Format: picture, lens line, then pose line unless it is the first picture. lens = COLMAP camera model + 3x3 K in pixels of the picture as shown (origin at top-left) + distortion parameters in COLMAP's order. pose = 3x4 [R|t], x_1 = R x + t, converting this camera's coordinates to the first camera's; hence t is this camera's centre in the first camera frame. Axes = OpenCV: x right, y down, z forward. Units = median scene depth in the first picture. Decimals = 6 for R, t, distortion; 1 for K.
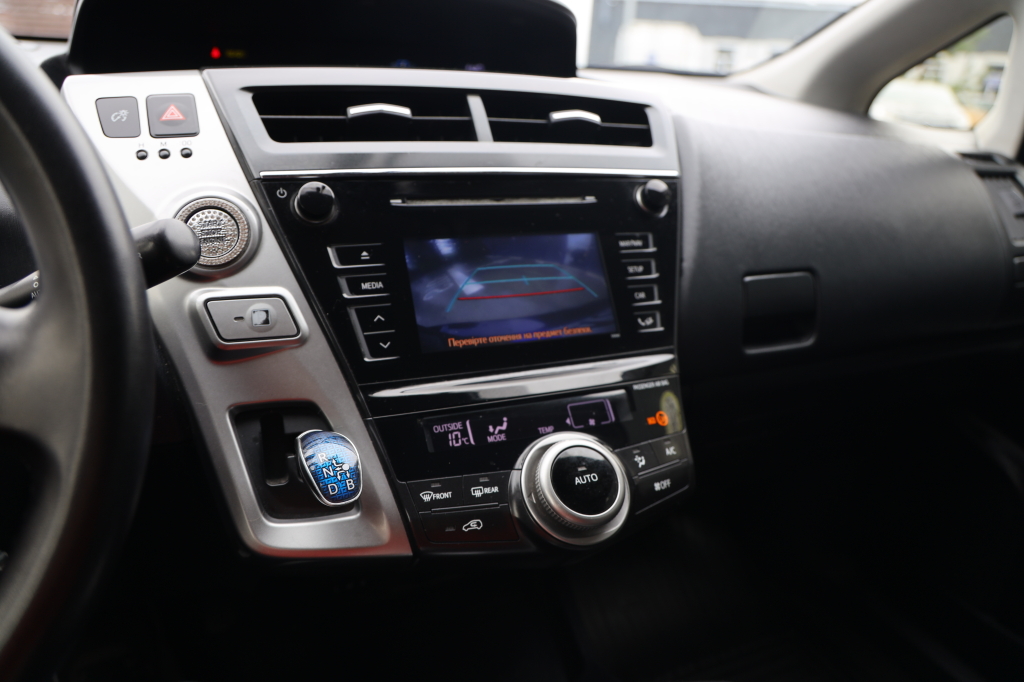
lens RADIAL K [[693.5, 0, 515.6], [0, 693.5, 346.5], [0, 0, 1]] dist [-0.094892, 0.058929]
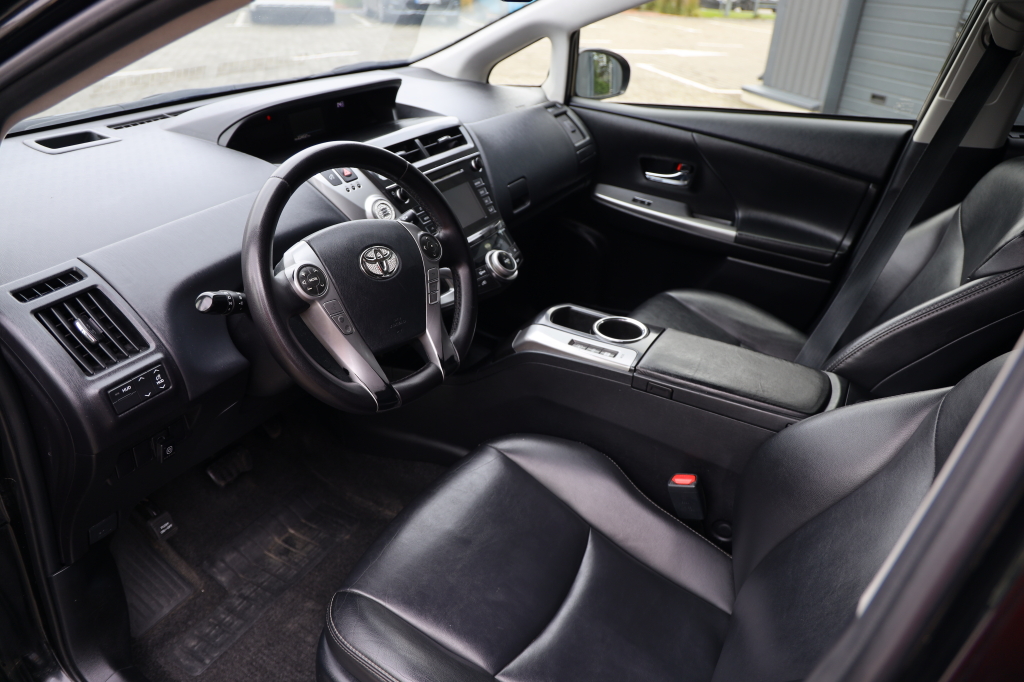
lens RADIAL K [[693.5, 0, 512.8], [0, 693.5, 342.8], [0, 0, 1]] dist [-0.094892, 0.058929]
pose [[0.797624, -0.320379, 0.511031, -1.508108], [0.233422, 0.945207, 0.228248, -0.162968], [-0.556157, -0.062770, 0.828704, -1.579349]]
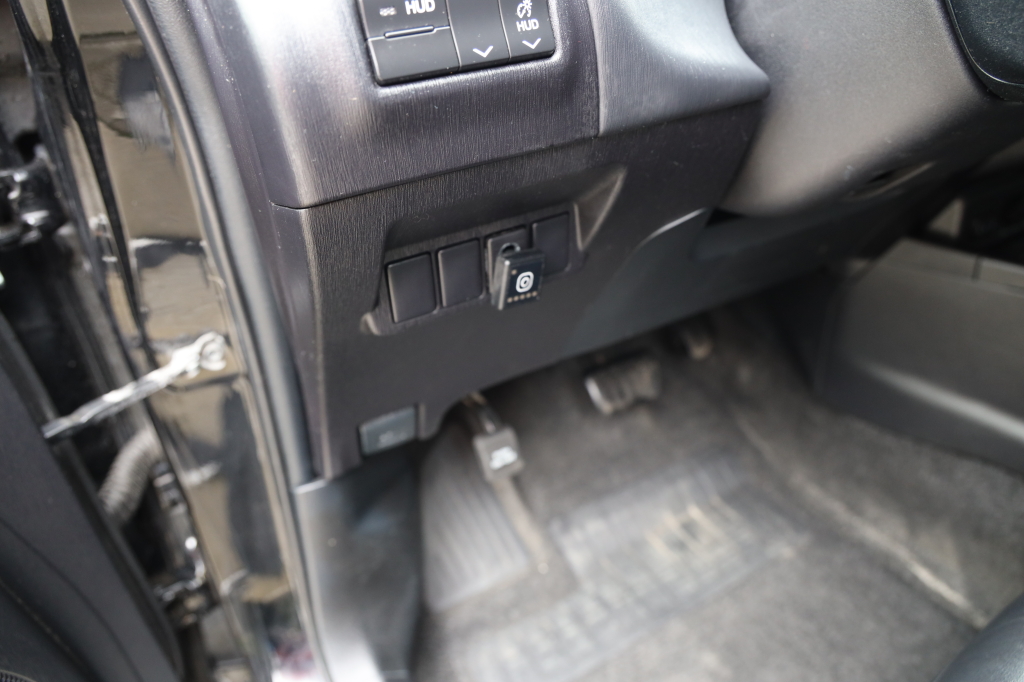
lens RADIAL K [[693.5, 0, 509.7], [0, 693.5, 347.2], [0, 0, 1]] dist [-0.094892, 0.058929]
pose [[0.987963, -0.154682, -0.001322, -1.422078], [0.152237, 0.970758, 0.185617, 0.278113], [-0.027428, -0.183584, 0.982621, -0.171561]]
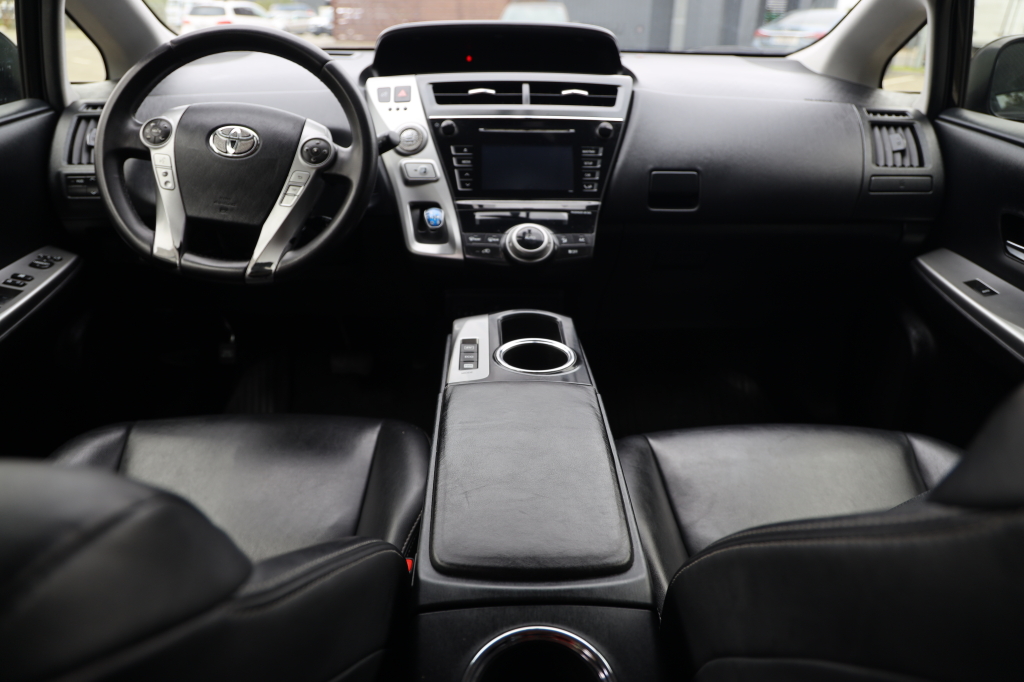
lens RADIAL K [[693.5, 0, 517.7], [0, 693.5, 333.7], [0, 0, 1]] dist [-0.094892, 0.058929]
pose [[0.928628, 0.115584, -0.352547, 0.903116], [-0.100270, 0.993060, 0.061462, 0.353172], [0.357205, -0.021726, 0.933773, -1.273116]]
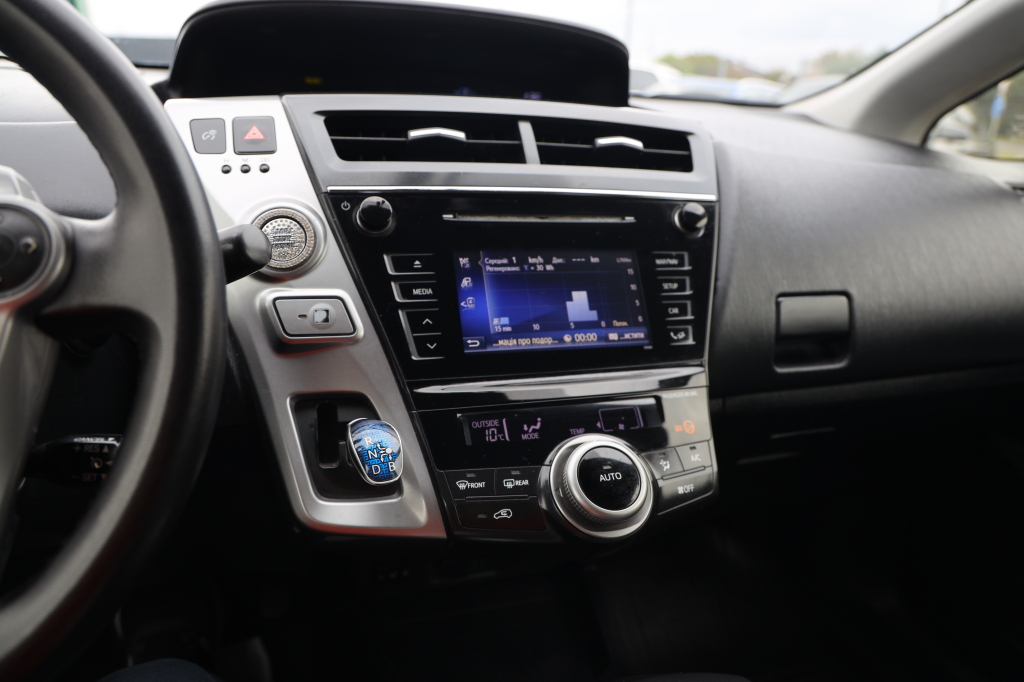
lens RADIAL K [[693.5, 0, 521.4], [0, 693.5, 341.5], [0, 0, 1]] dist [-0.094892, 0.058929]
pose [[0.996004, 0.037182, -0.081196, 0.039655], [-0.040410, 0.998442, -0.038480, 0.026245], [0.079639, 0.041607, 0.995955, -0.078622]]
